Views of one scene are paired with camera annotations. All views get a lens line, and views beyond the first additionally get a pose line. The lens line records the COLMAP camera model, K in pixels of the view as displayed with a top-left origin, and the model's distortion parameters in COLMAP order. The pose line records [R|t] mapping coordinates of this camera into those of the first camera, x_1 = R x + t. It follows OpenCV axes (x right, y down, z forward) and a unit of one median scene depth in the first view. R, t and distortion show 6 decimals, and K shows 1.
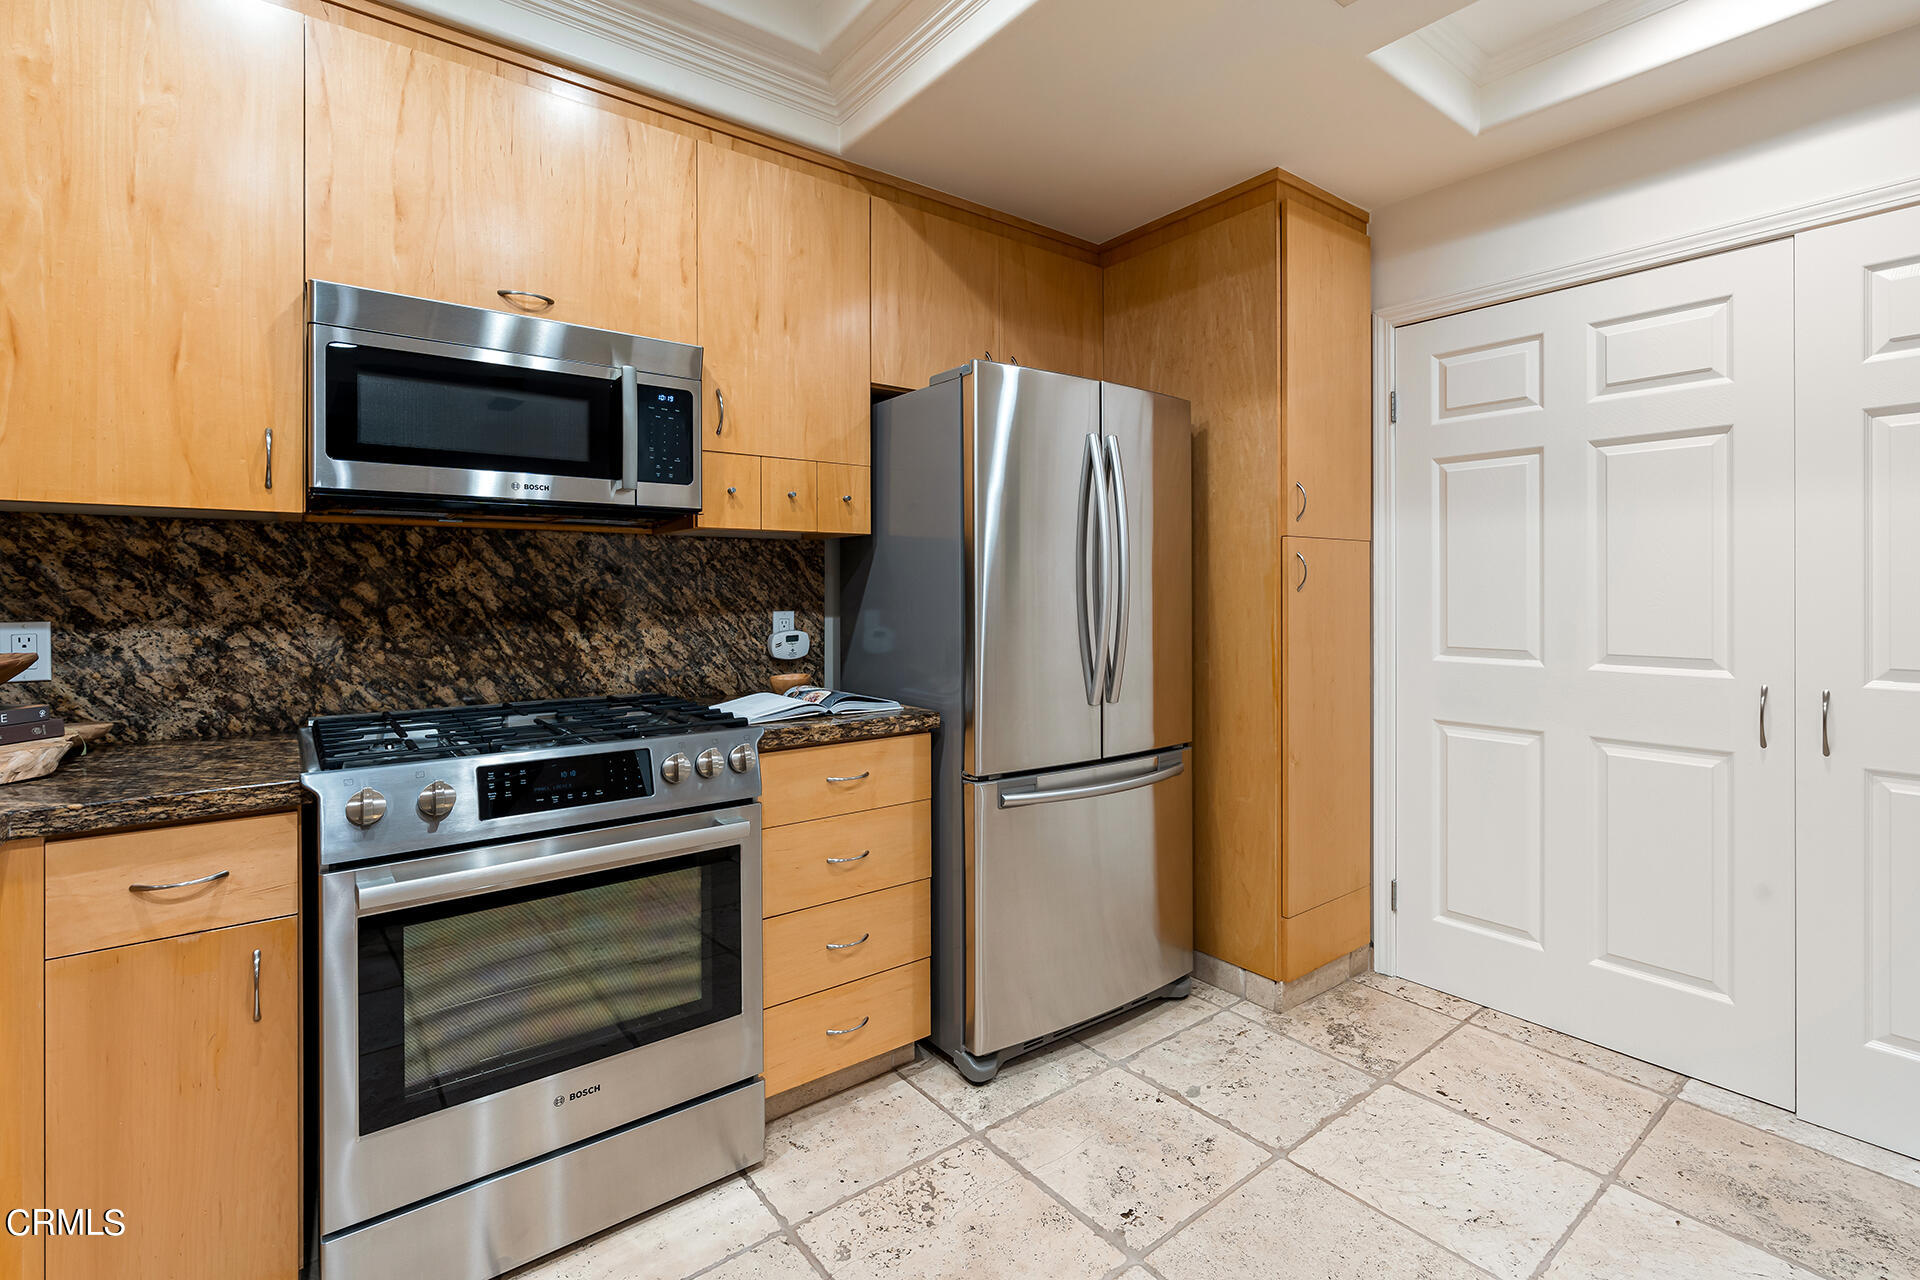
lens RADIAL K [[868.2, 0, 964.4], [0, 868.2, 590.7], [0, 0, 1]] dist [-0.009978, 0.003119]
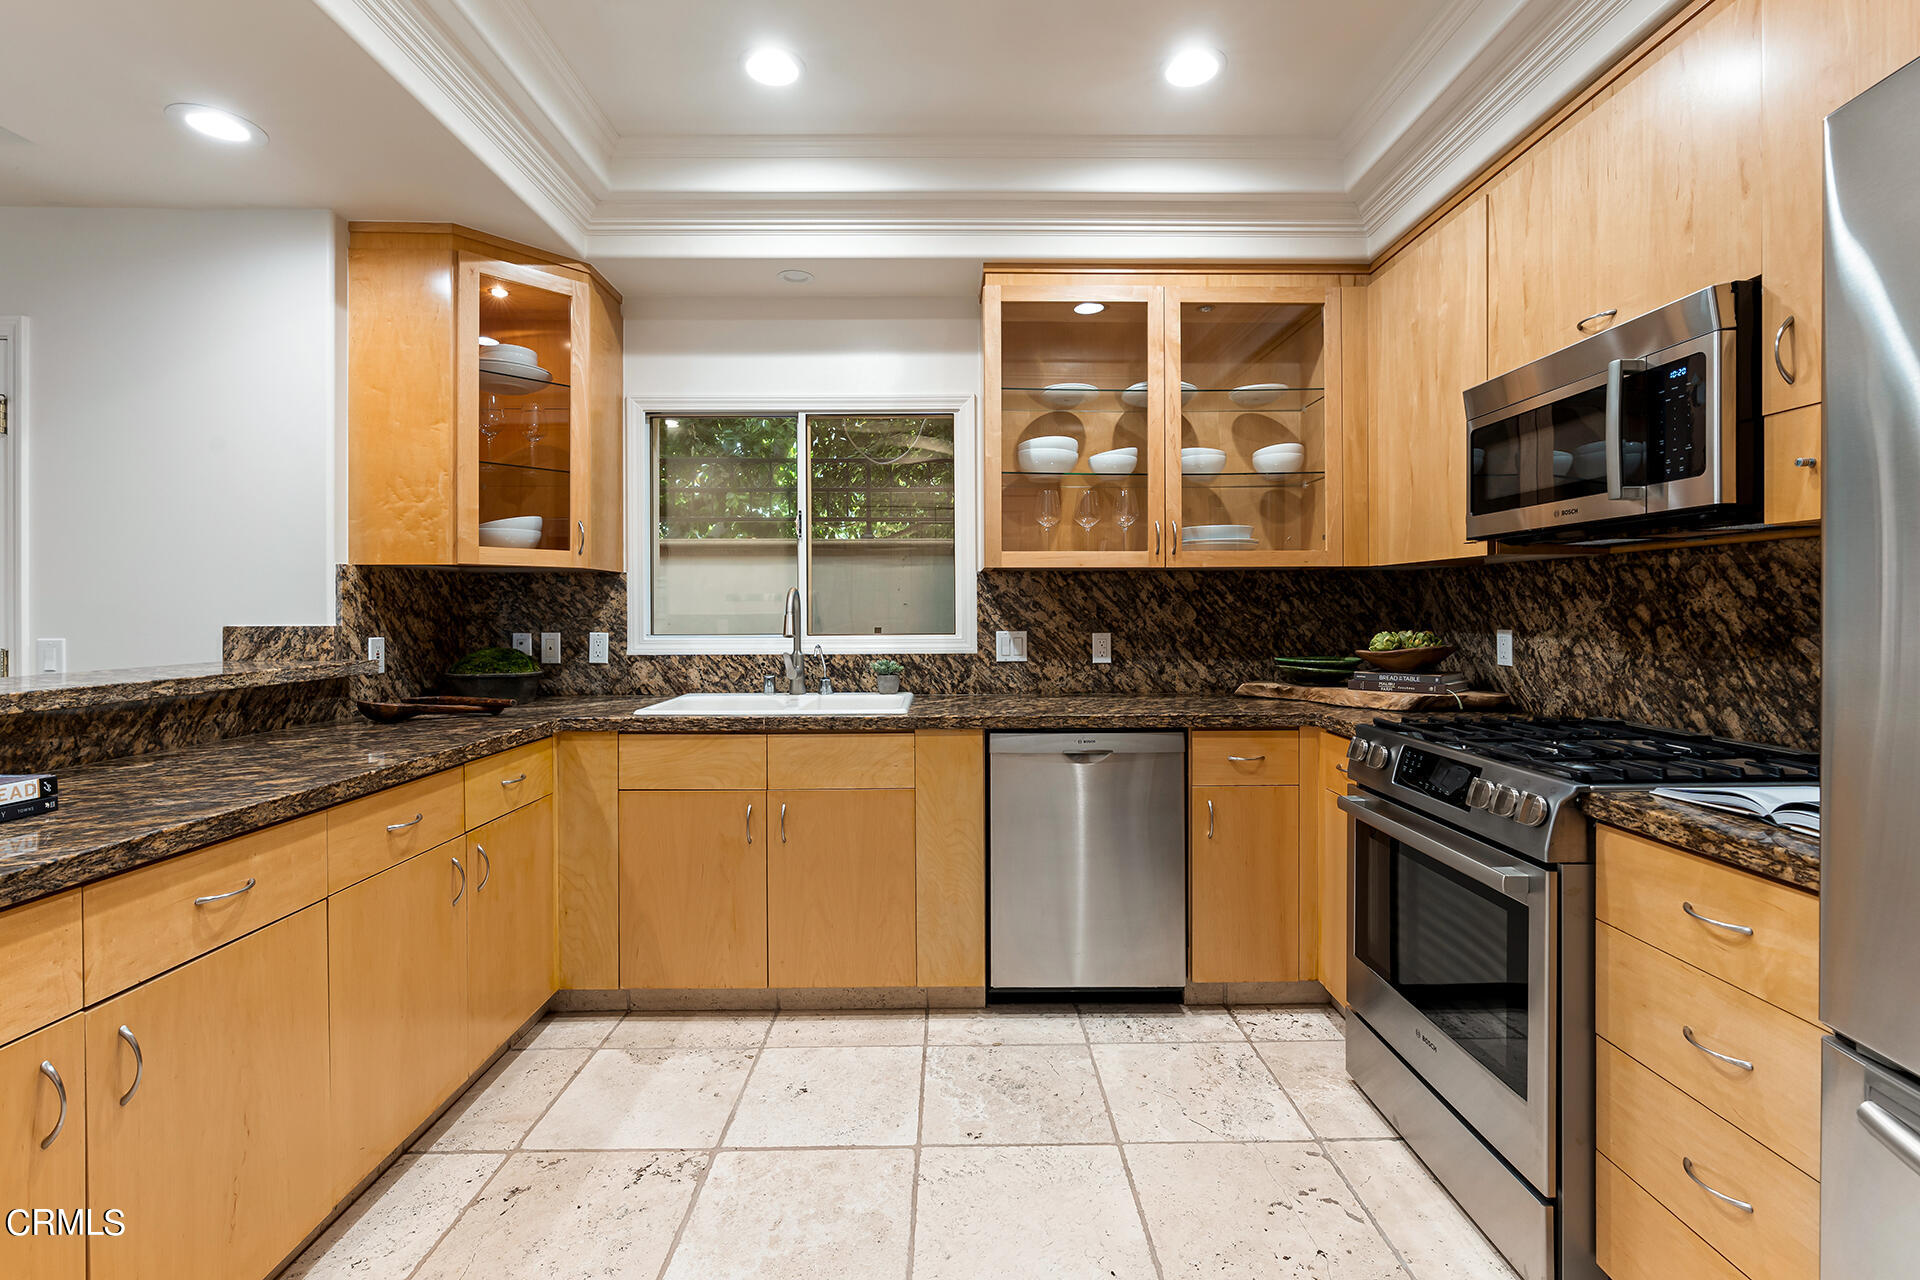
lens RADIAL K [[868.2, 0, 960.2], [0, 868.2, 606.9], [0, 0, 1]] dist [-0.009978, 0.003119]
pose [[-0.611932, 0.001468, -0.790909, 0.691790], [0.001638, 0.999998, 0.000588, -0.008017], [0.790909, -0.000936, -0.611933, 0.963832]]
